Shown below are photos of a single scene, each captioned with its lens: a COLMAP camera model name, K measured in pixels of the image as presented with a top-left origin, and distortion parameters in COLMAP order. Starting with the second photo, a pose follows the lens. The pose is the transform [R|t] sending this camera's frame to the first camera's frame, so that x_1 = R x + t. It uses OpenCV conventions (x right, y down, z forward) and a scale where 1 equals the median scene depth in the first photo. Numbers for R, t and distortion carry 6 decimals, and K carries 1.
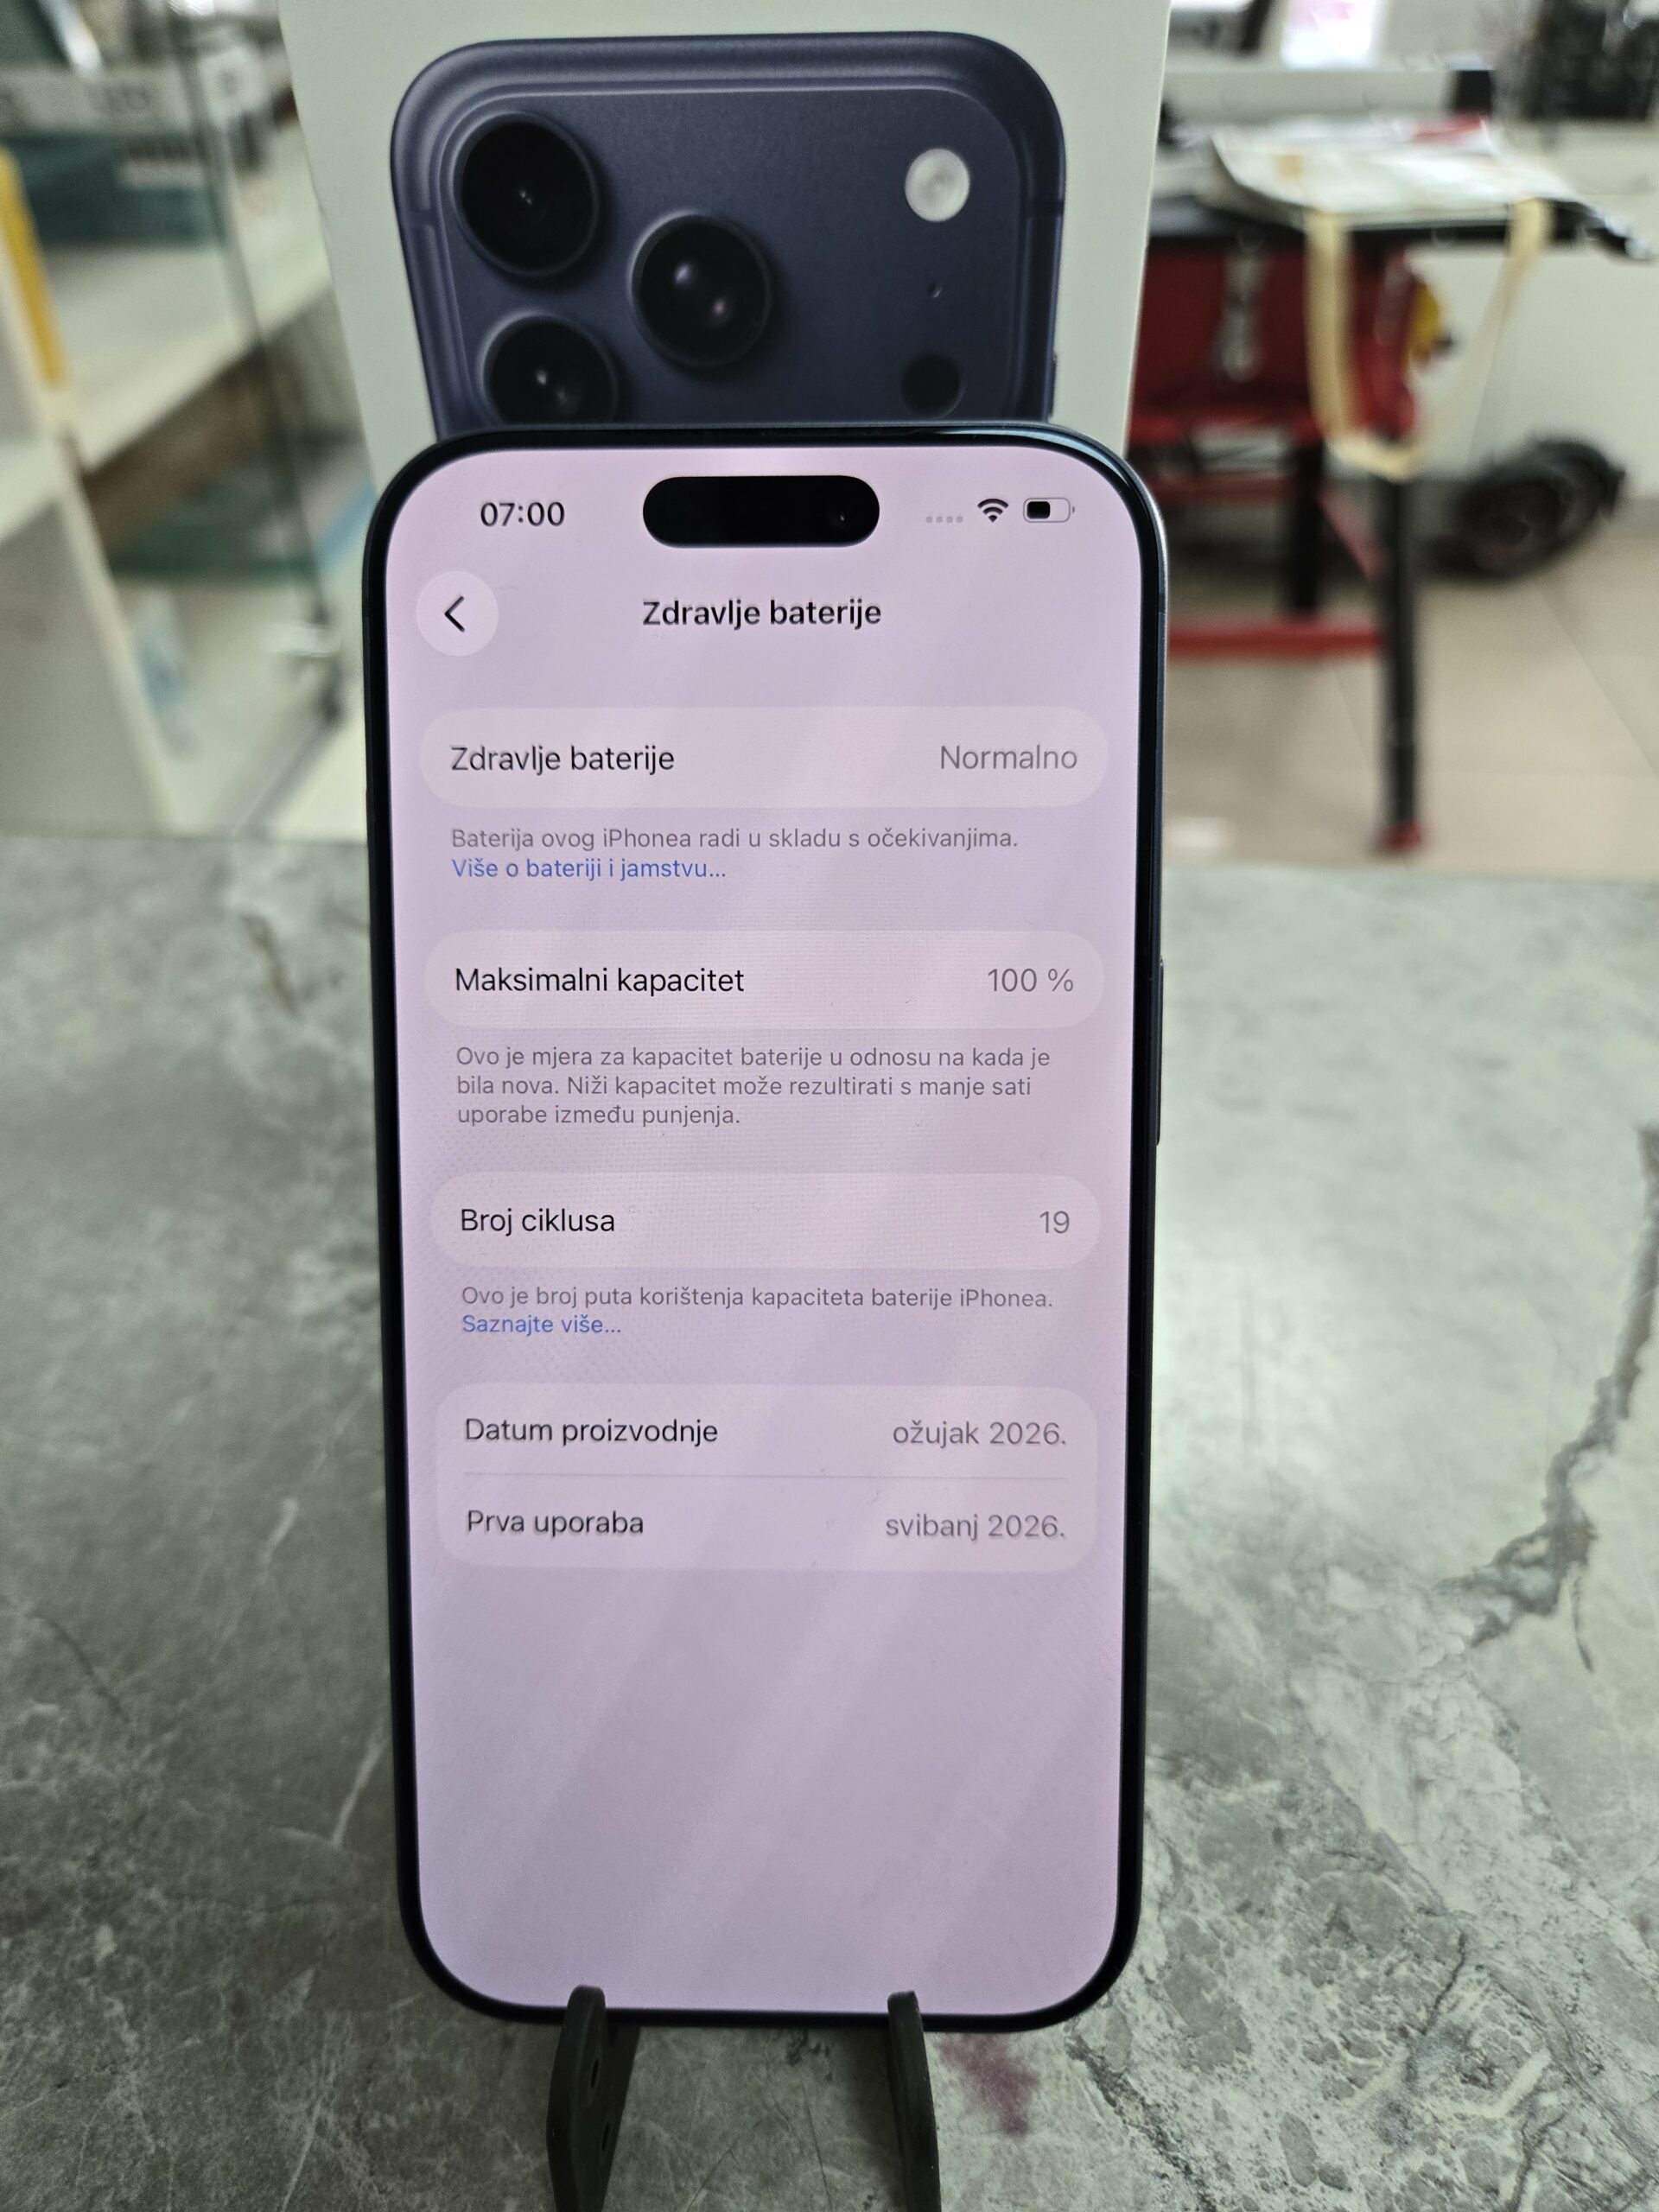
lens RADIAL K [[1533.7, 0, 845.8], [0, 1533.7, 1112.2], [0, 0, 1]] dist [0.020901, -0.040675]
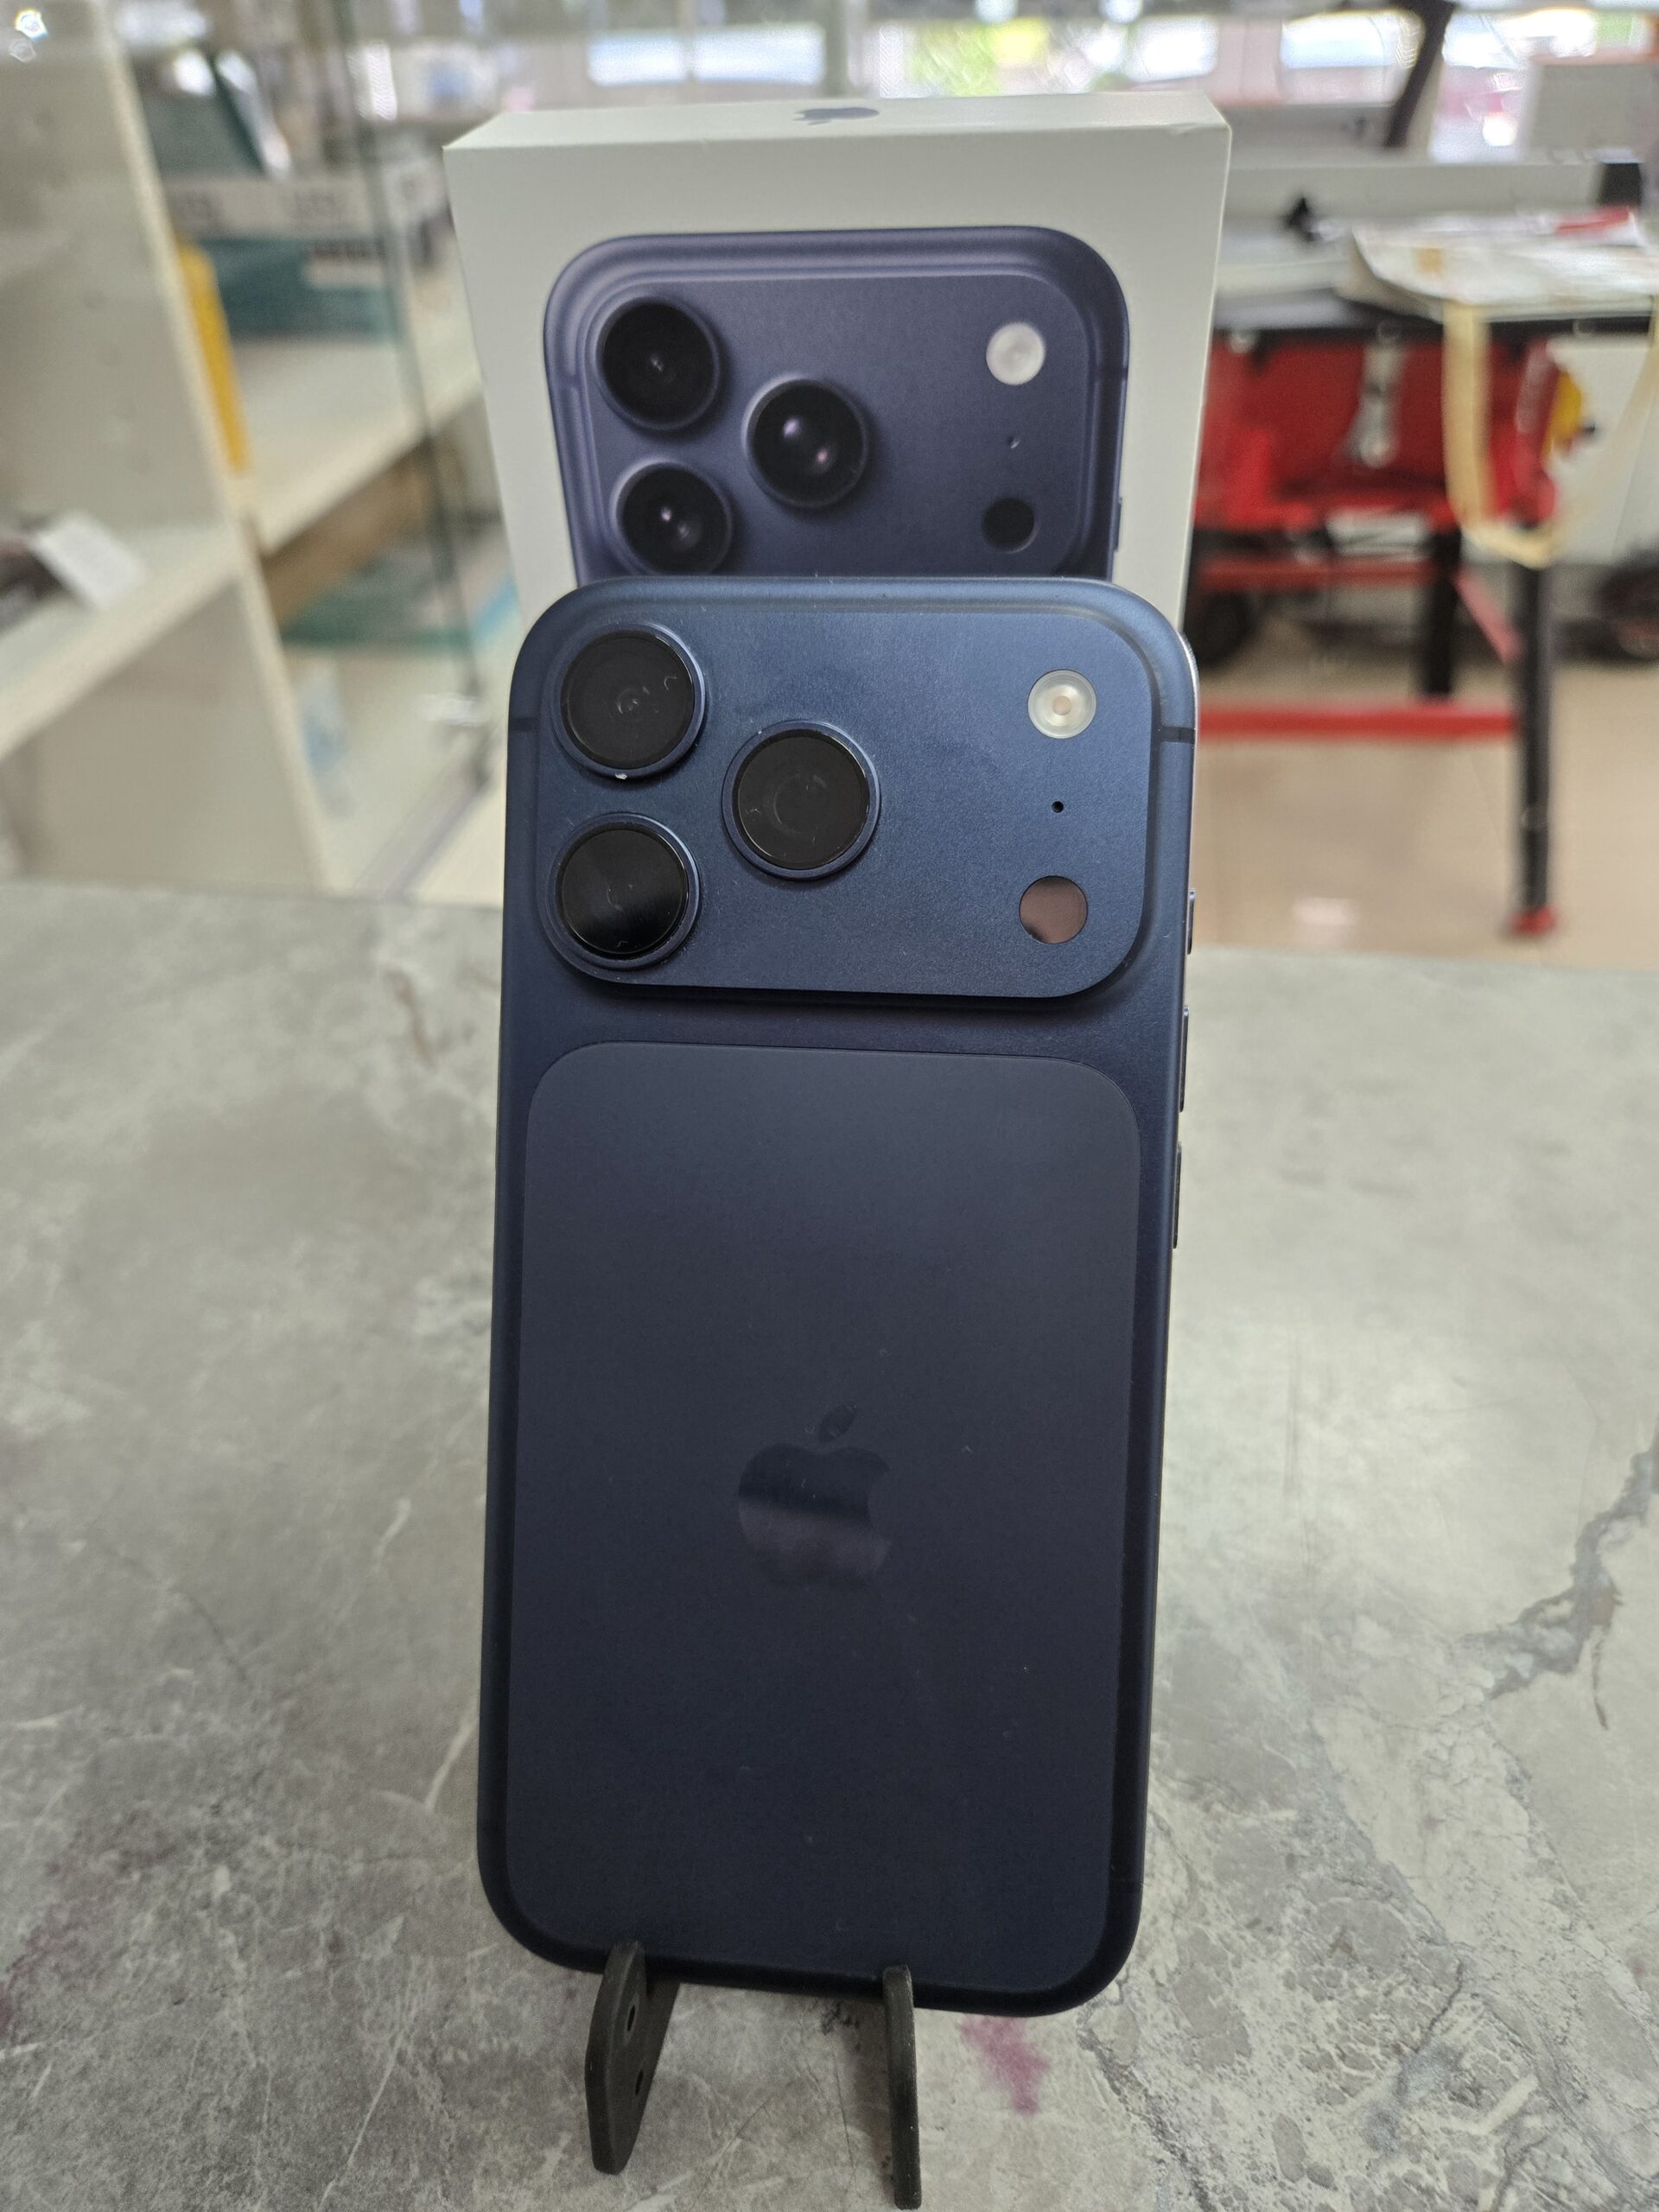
lens RADIAL K [[1533.7, 0, 851.4], [0, 1533.7, 1111.5], [0, 0, 1]] dist [0.020901, -0.040675]
pose [[0.996574, 0.034119, -0.075340, 0.041393], [-0.037340, 0.998430, -0.041758, 0.007876], [0.073797, 0.044428, 0.996283, -0.111342]]
